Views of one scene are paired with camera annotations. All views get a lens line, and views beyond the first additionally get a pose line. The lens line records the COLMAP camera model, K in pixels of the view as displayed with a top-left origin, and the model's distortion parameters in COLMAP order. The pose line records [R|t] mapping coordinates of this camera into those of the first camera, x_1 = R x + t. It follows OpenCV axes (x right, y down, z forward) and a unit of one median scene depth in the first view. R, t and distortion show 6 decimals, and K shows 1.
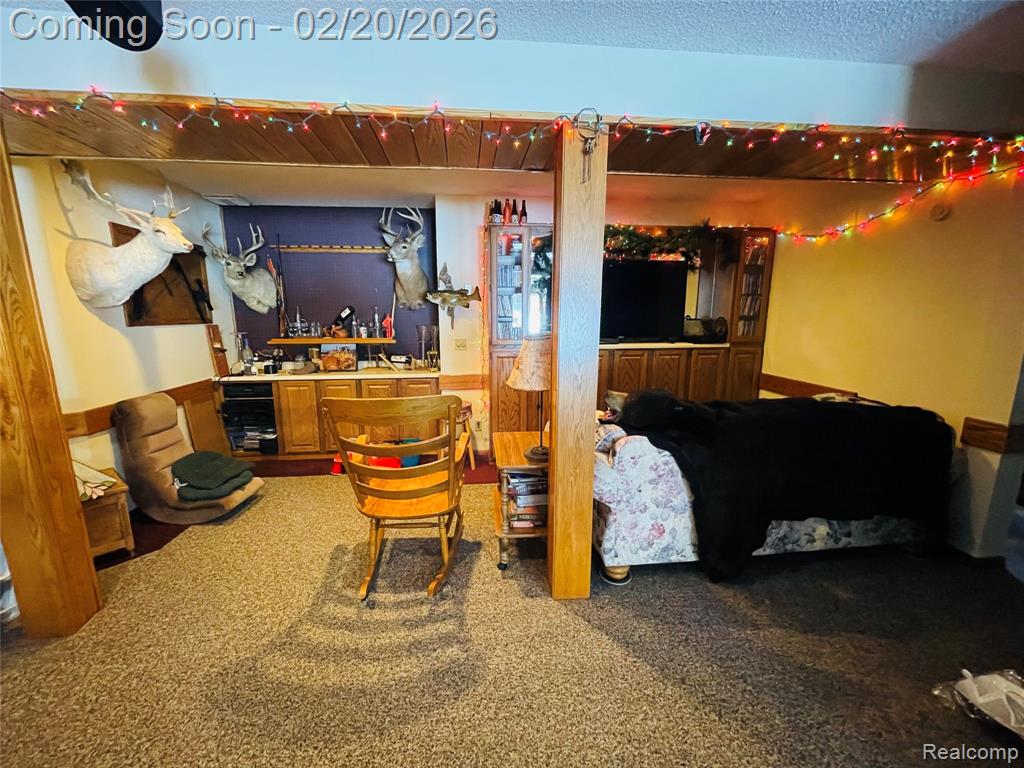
lens RADIAL K [[410.0, 0, 510.0], [0, 410.0, 389.6], [0, 0, 1]] dist [-0.008010, 0.000429]
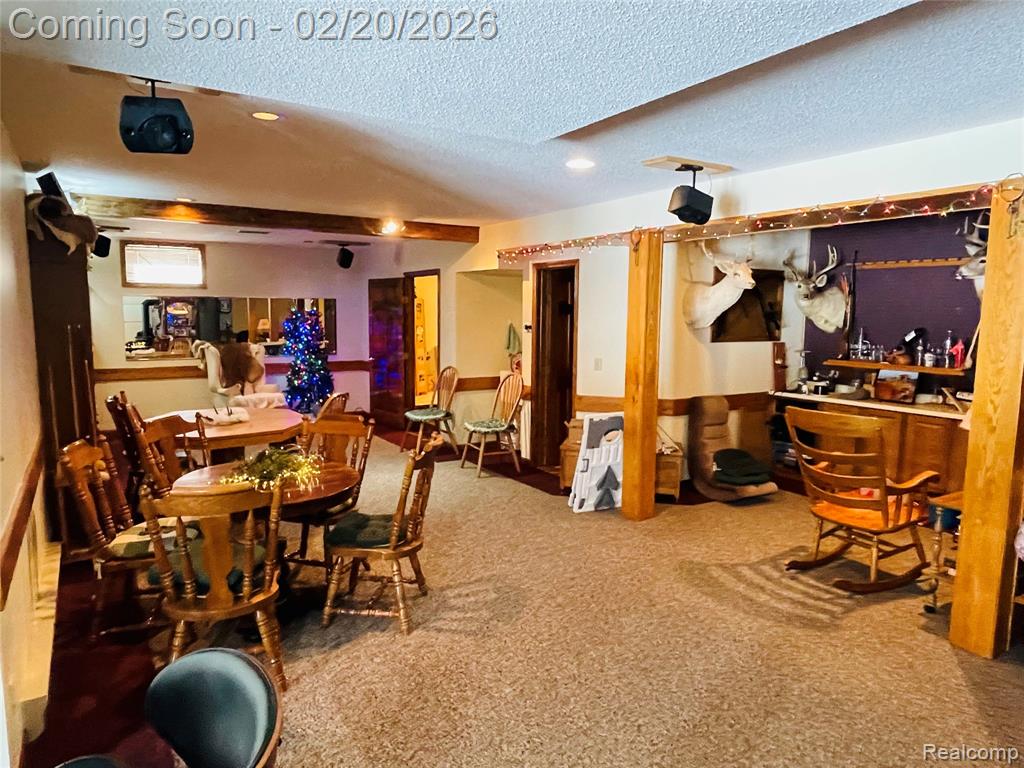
lens RADIAL K [[659.7, 0, 511.9], [0, 659.7, 386.1], [0, 0, 1]] dist [0.000043, 0.000128]
pose [[0.438705, 0.108671, -0.892036, 0.519999], [-0.177986, 0.983503, 0.032280, 0.022207], [0.880828, 0.144609, 0.450810, -0.379096]]
